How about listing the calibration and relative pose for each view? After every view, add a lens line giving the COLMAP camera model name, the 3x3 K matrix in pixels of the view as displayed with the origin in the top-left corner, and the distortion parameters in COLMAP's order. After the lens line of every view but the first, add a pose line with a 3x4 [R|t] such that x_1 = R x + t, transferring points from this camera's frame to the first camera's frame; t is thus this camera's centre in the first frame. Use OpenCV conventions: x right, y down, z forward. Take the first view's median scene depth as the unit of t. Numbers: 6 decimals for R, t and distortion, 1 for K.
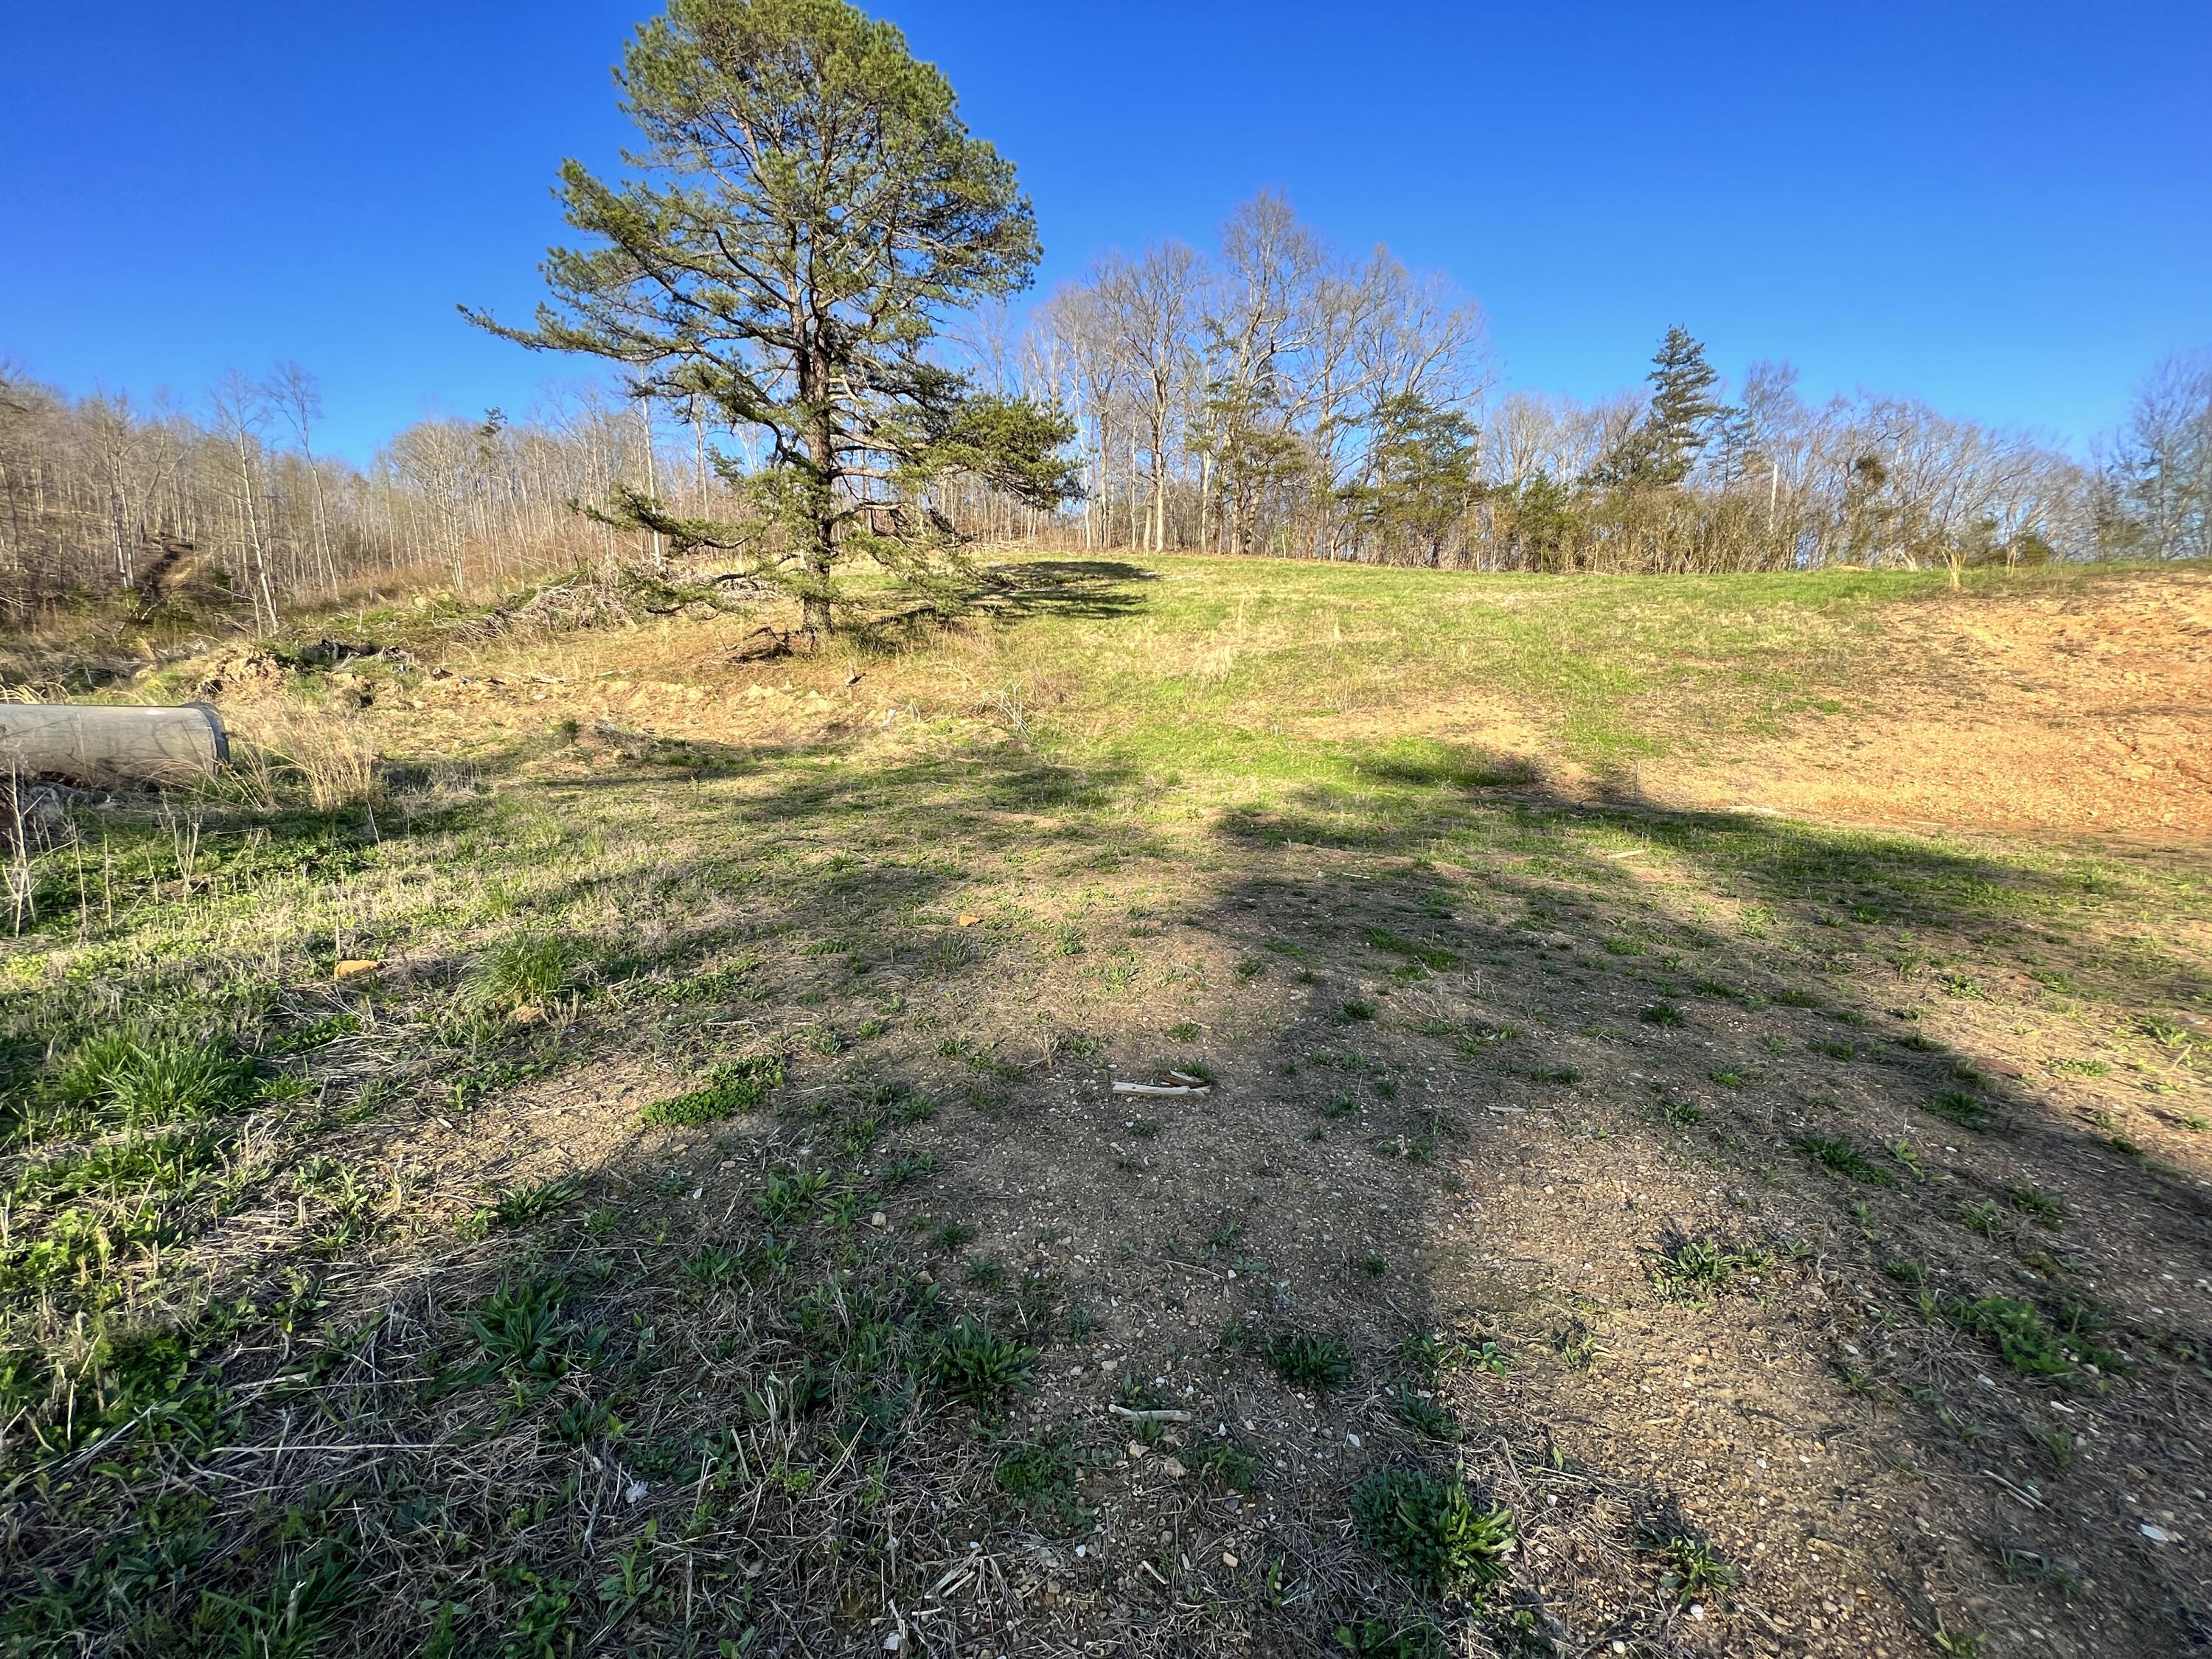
lens RADIAL K [[884.8, 0, 1106.0], [0, 884.8, 829.5], [0, 0, 1]] dist [-0.003699, 0.001416]
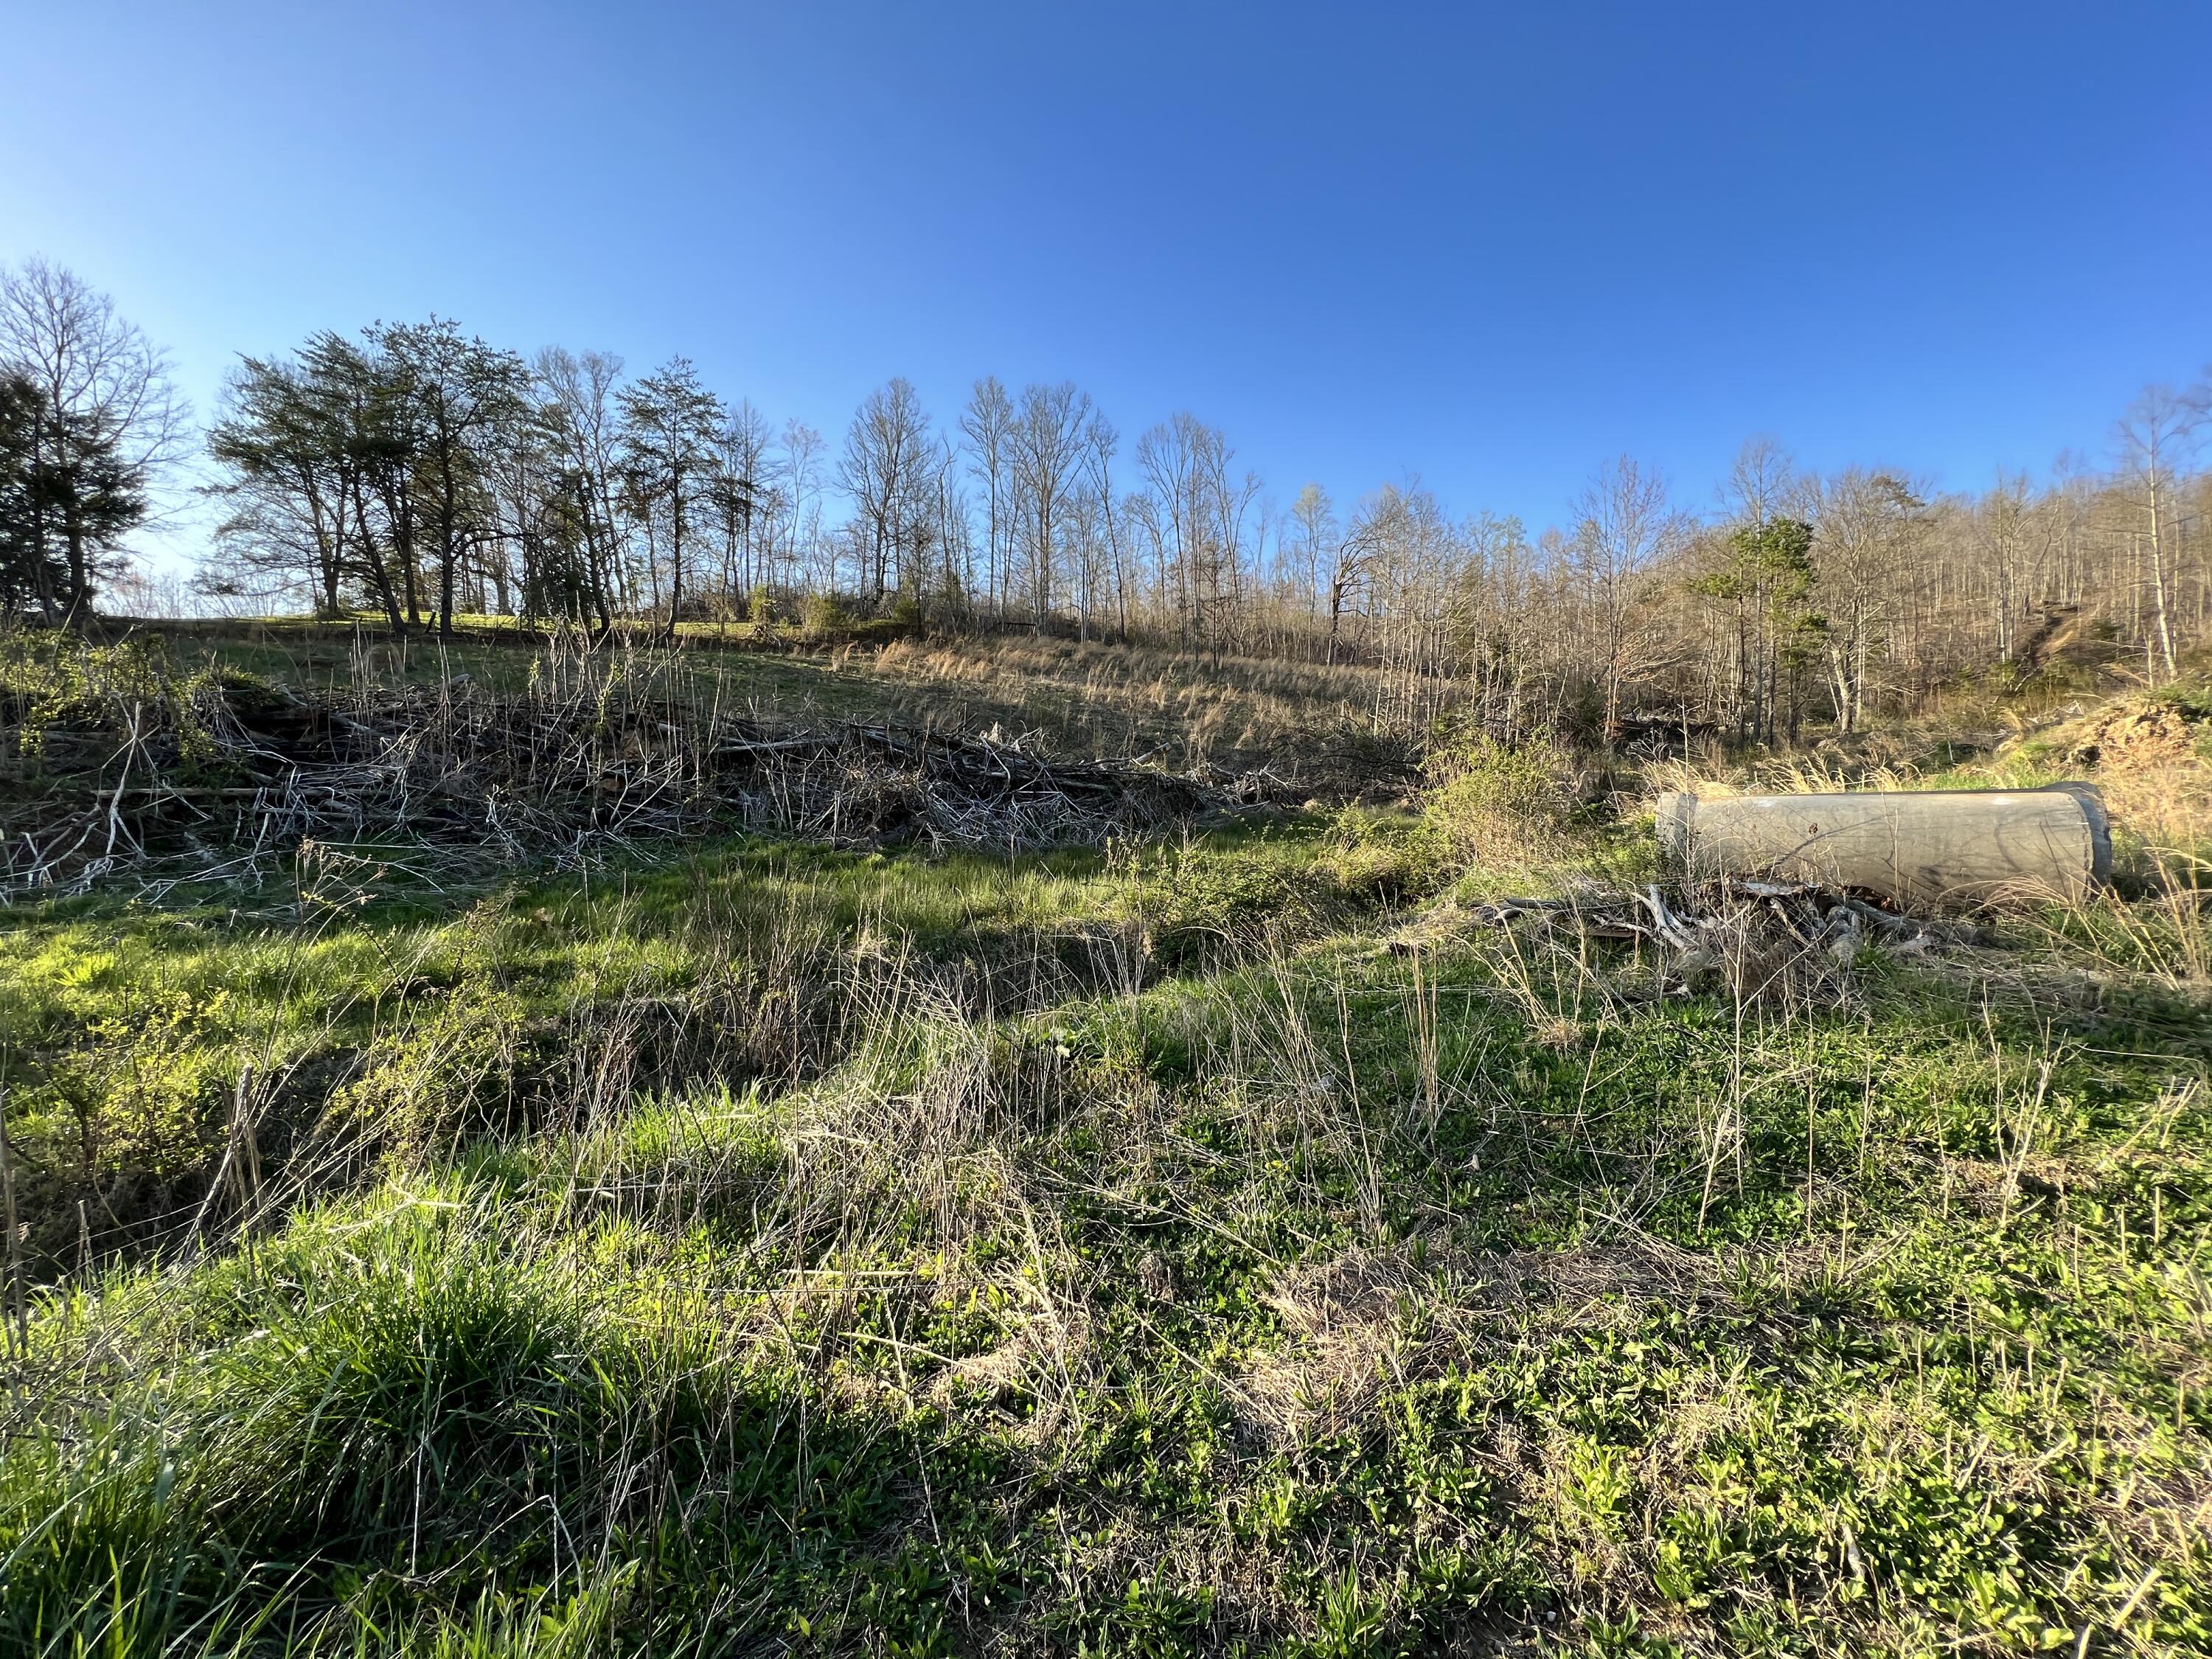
lens RADIAL K [[884.8, 0, 1106.0], [0, 884.8, 829.5], [0, 0, 1]] dist [-0.003699, 0.001416]
pose [[-0.049923, 0.015719, -0.998629, -0.225038], [-0.093331, 0.995427, 0.020334, -0.037607], [0.994383, 0.094218, -0.048227, 0.214974]]
